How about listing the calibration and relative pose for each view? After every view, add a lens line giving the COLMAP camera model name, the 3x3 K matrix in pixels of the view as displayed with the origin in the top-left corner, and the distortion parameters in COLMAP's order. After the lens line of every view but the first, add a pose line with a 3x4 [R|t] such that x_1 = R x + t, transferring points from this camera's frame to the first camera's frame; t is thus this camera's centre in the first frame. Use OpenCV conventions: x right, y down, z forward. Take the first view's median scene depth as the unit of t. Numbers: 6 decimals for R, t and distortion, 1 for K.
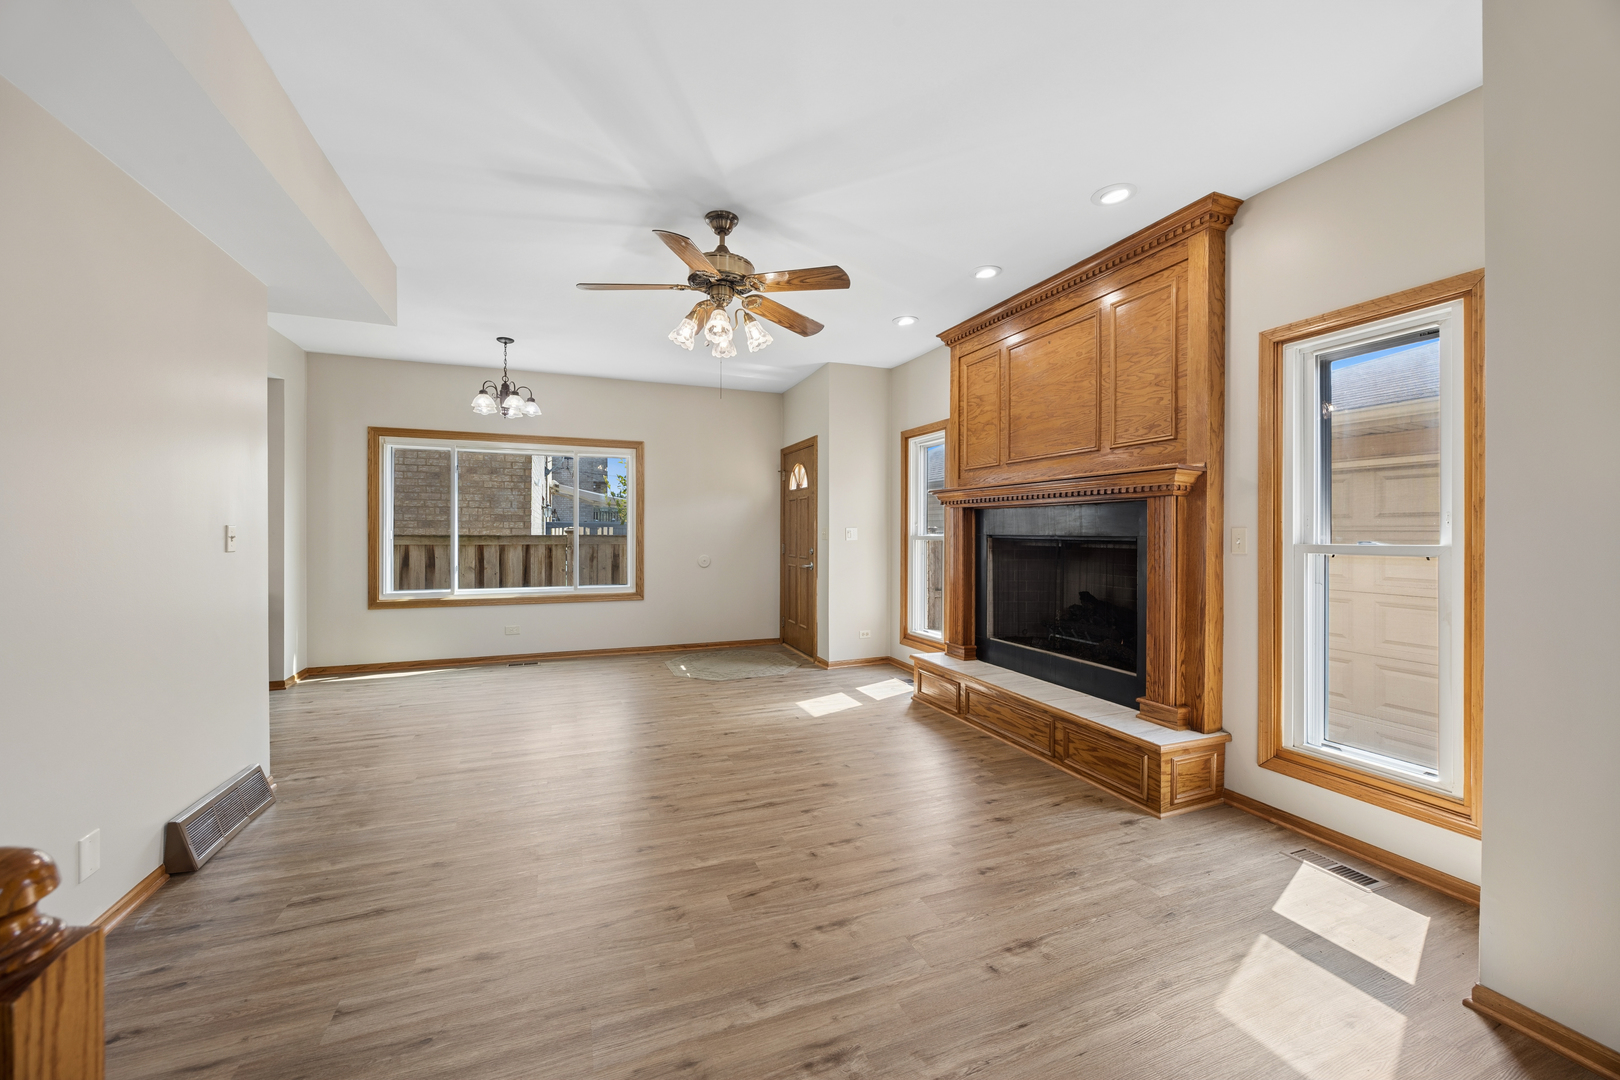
lens RADIAL K [[617.9, 0, 811.5], [0, 617.9, 534.0], [0, 0, 1]] dist [0.000998, -0.000504]
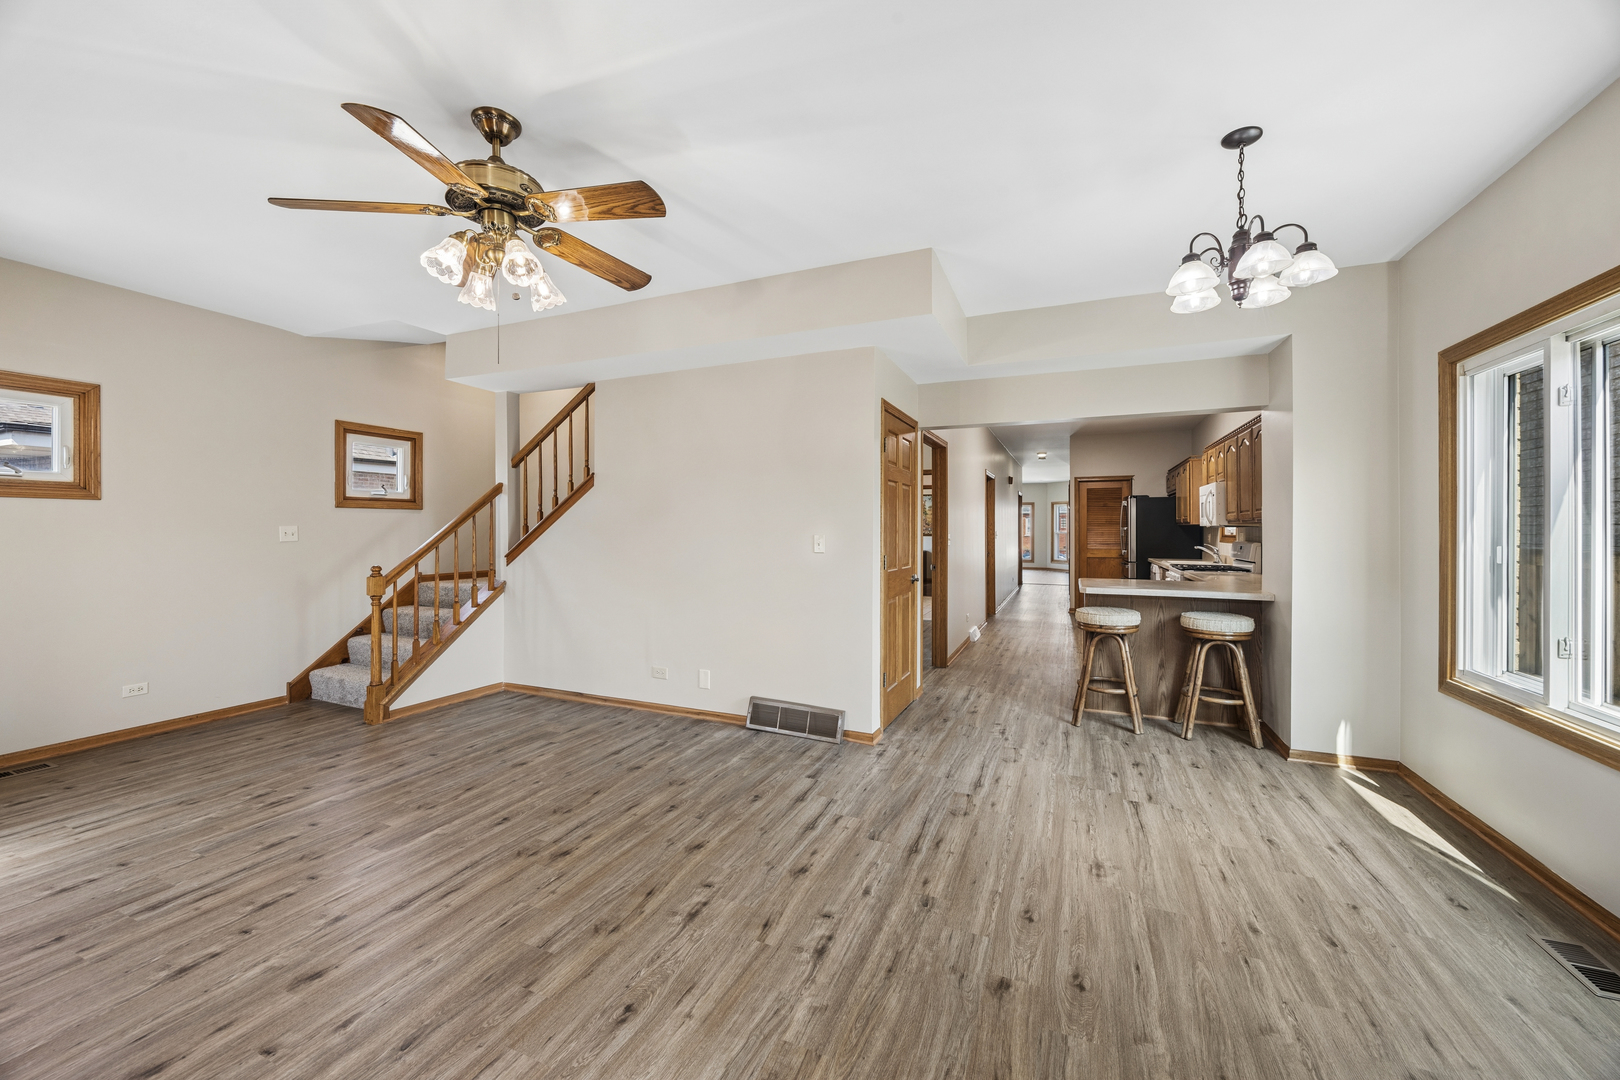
lens RADIAL K [[617.9, 0, 800.8], [0, 617.9, 534.2], [0, 0, 1]] dist [0.000998, -0.000504]
pose [[-0.715210, 0.001605, -0.698907, 0.093690], [-0.010160, 0.999868, 0.012694, -0.026365], [0.698835, 0.016179, -0.715099, 1.575508]]
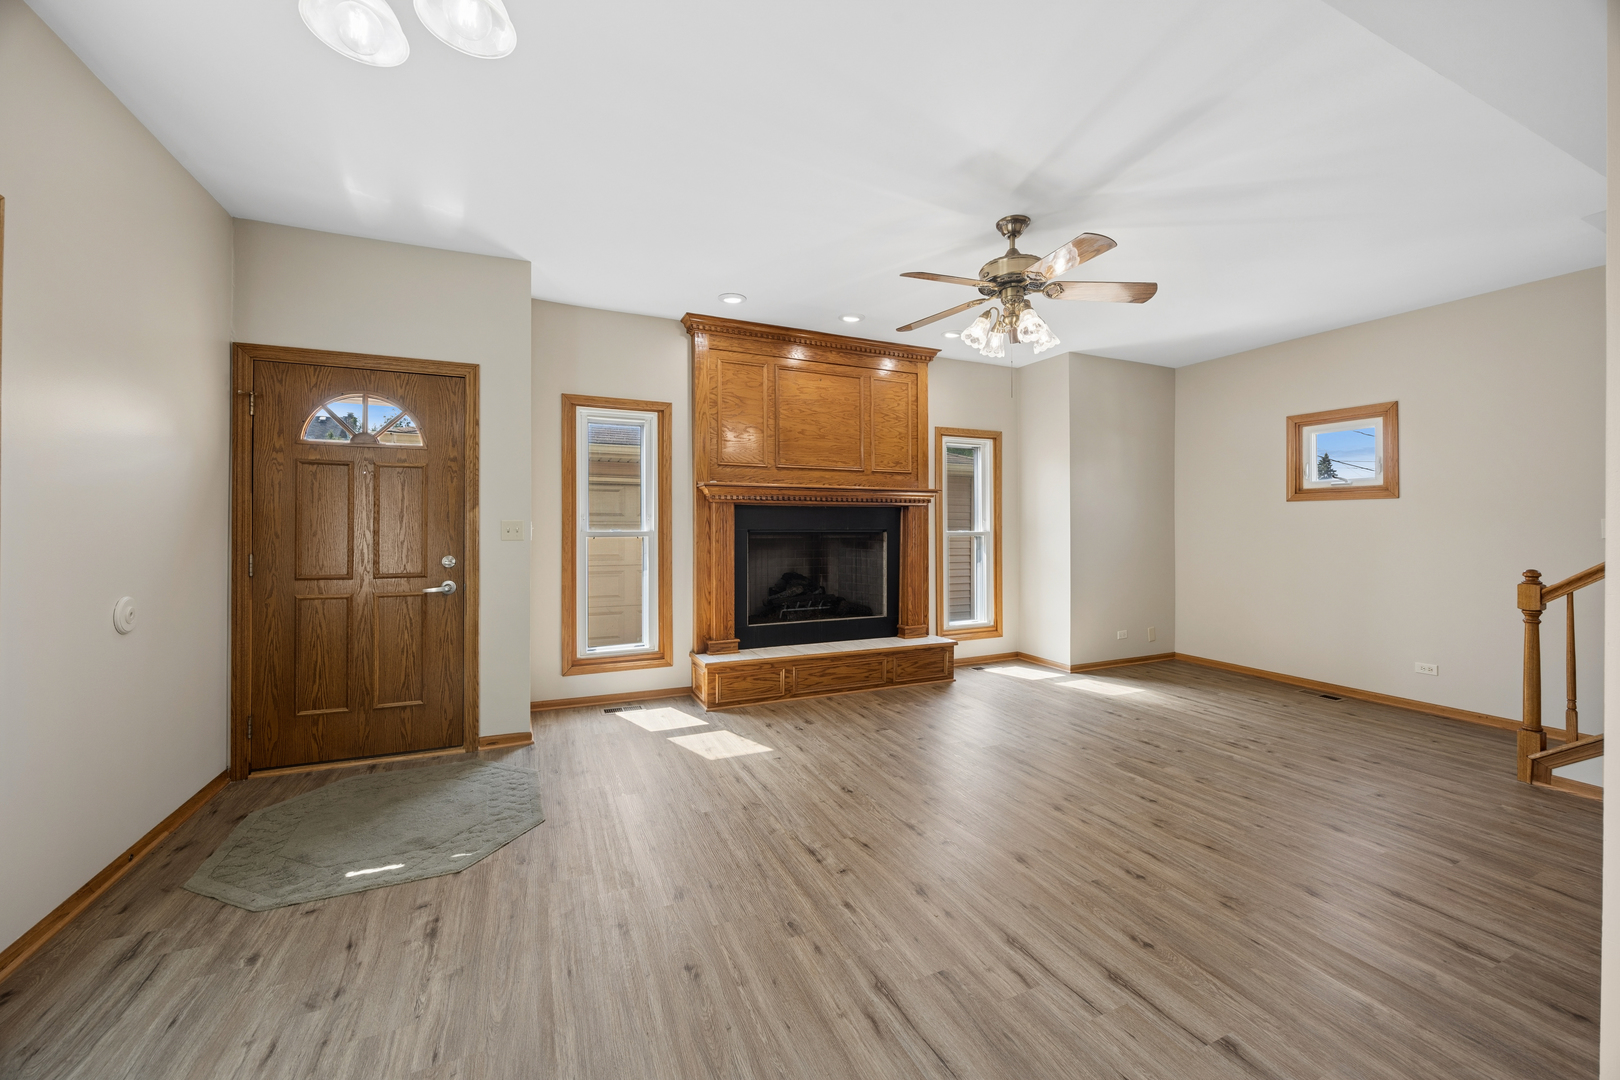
lens RADIAL K [[617.9, 0, 806.0], [0, 617.9, 523.4], [0, 0, 1]] dist [0.000998, -0.000504]
pose [[-0.044201, 0.000621, 0.999022, -1.019384], [0.001760, 0.999998, -0.000544, -0.010197], [-0.999021, 0.001734, -0.044202, 1.225620]]
